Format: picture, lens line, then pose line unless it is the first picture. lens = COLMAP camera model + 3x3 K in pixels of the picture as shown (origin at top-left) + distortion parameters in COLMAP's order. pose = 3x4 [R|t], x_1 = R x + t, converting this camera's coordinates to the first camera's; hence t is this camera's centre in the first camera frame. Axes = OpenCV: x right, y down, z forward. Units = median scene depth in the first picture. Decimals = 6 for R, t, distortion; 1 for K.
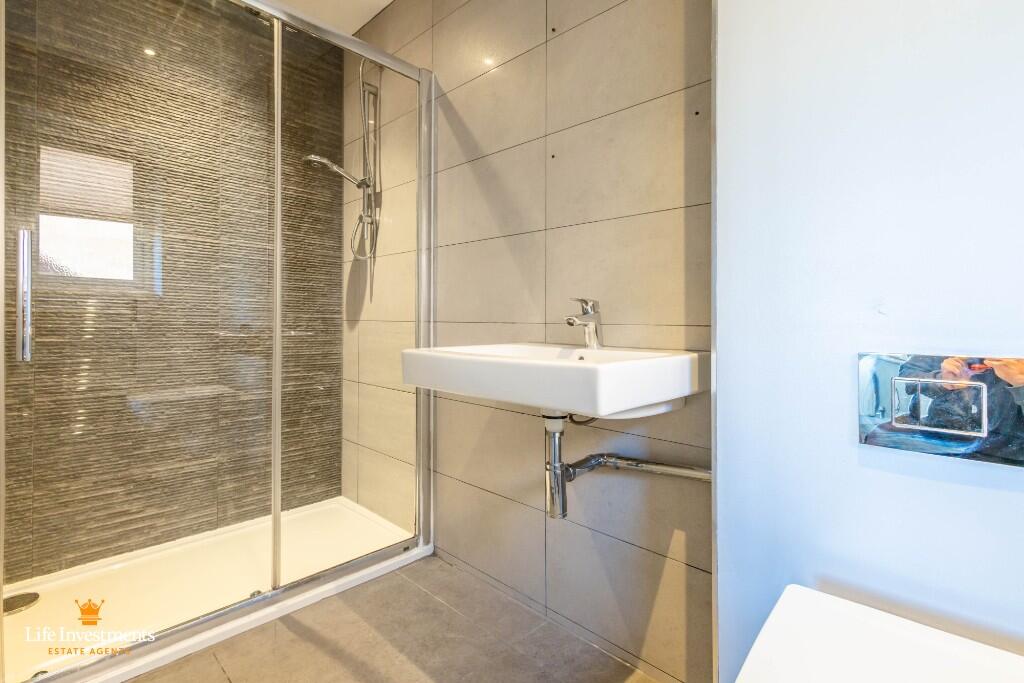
lens RADIAL K [[473.3, 0, 513.1], [0, 473.3, 329.7], [0, 0, 1]] dist [0.003449, -0.000271]
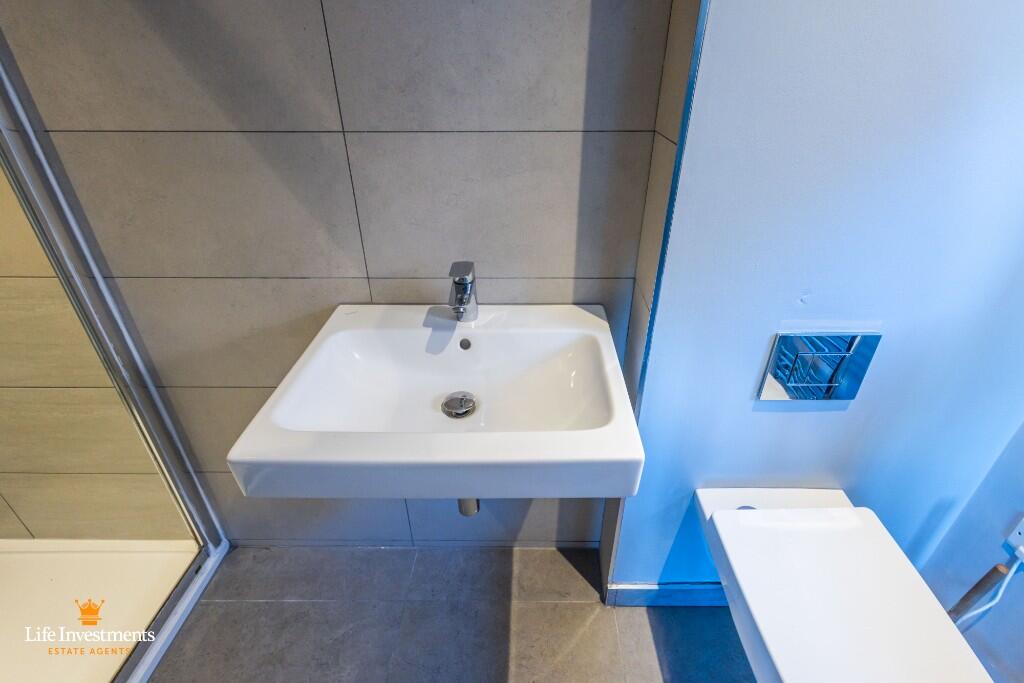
lens RADIAL K [[483.1, 0, 512.0], [0, 483.1, 341.5], [0, 0, 1]] dist [0.001011, -0.000094]
pose [[0.730004, -0.359235, 0.581416, -0.220947], [0.017064, 0.860031, 0.509956, -0.288514], [-0.683230, -0.362349, 0.633956, 0.377257]]
